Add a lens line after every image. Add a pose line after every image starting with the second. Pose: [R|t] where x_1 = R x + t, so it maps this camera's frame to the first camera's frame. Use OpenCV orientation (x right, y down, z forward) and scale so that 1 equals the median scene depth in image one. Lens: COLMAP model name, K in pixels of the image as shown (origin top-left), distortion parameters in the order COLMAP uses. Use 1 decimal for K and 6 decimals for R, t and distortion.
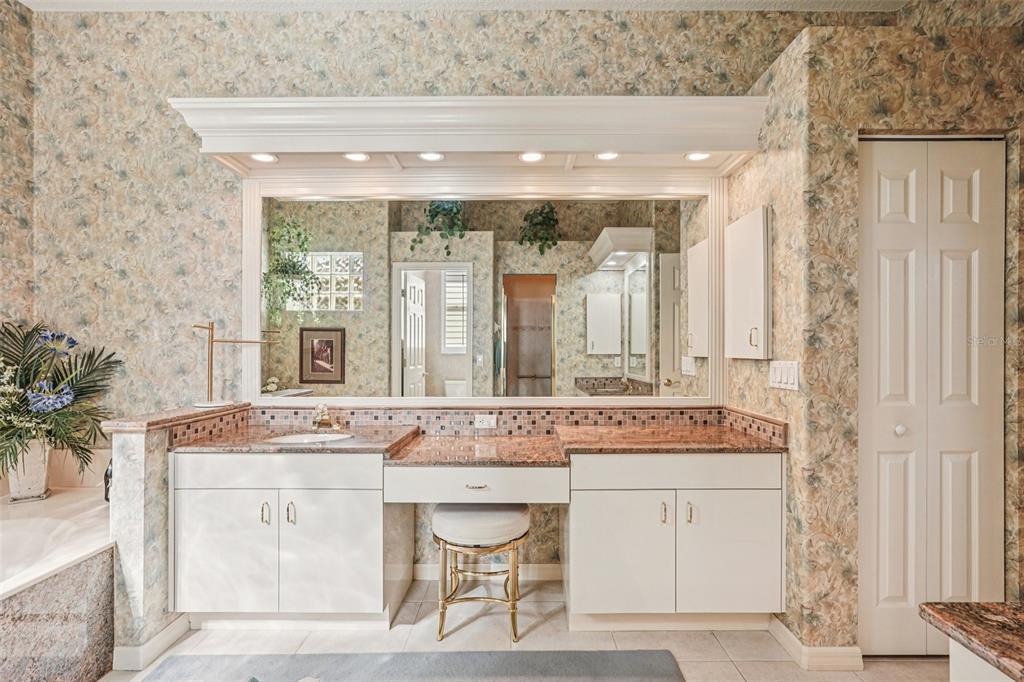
lens RADIAL K [[469.6, 0, 507.0], [0, 469.6, 354.8], [0, 0, 1]] dist [-0.017754, 0.007584]
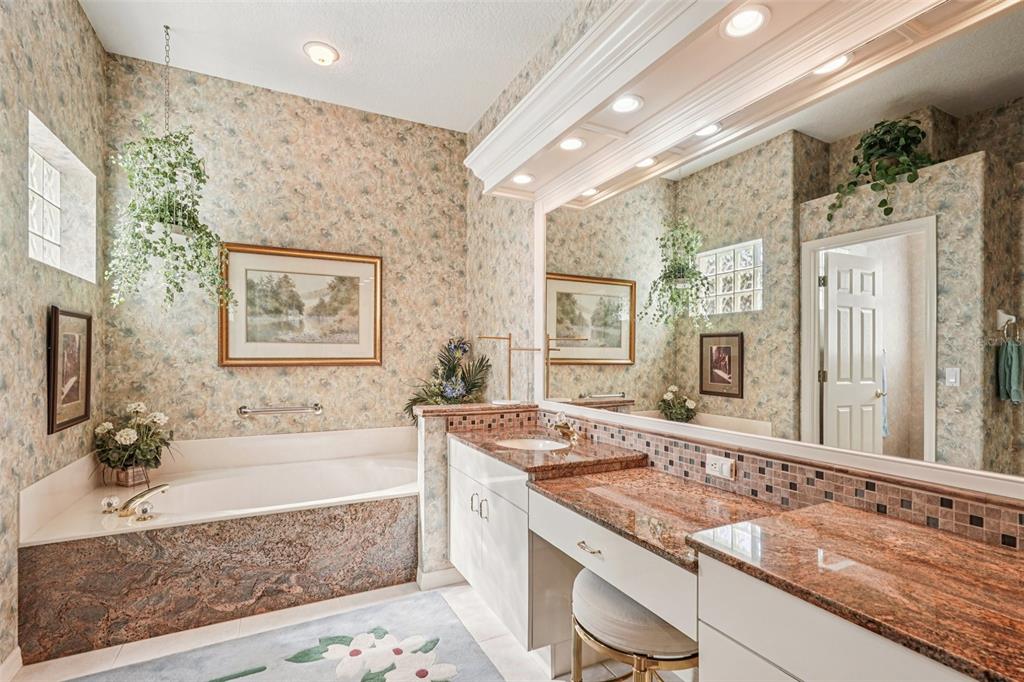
lens RADIAL K [[469.6, 0, 507.0], [0, 469.6, 354.8], [0, 0, 1]] dist [-0.017754, 0.007584]
pose [[0.450336, -0.002401, -0.892856, 0.226164], [-0.014254, 0.999850, -0.009878, -0.001730], [0.892745, 0.017176, 0.450234, 0.246387]]
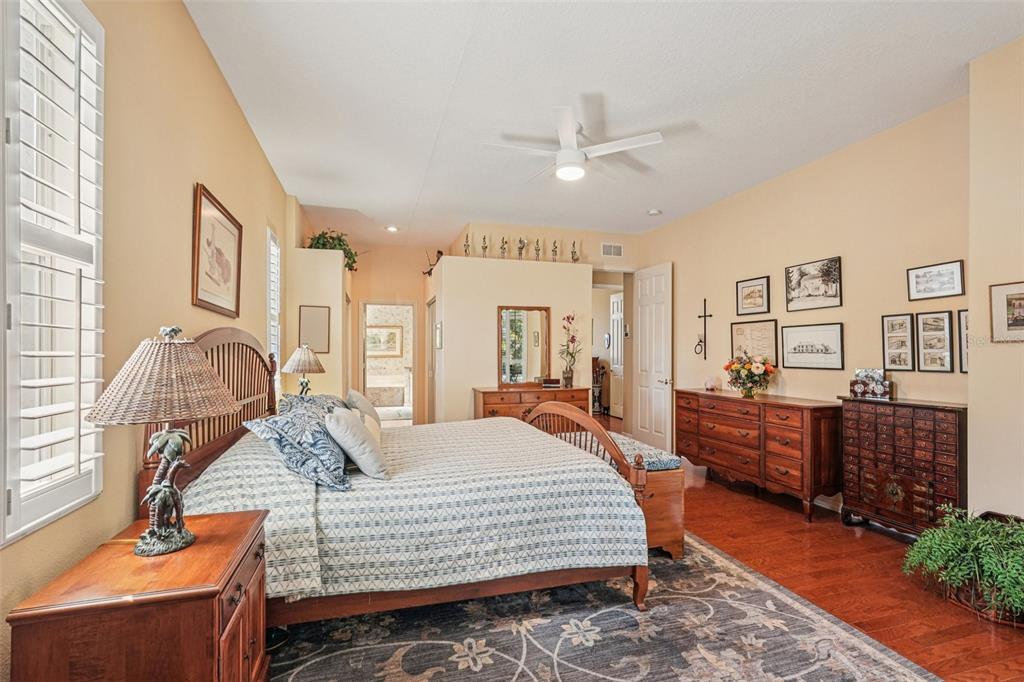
lens RADIAL K [[469.6, 0, 507.0], [0, 469.6, 354.8], [0, 0, 1]] dist [-0.017754, 0.007584]
pose [[0.270717, 0.002386, -0.962656, 2.165393], [-0.013693, 0.999905, -0.001372, -0.007123], [0.962562, 0.013553, 0.270724, 0.258359]]
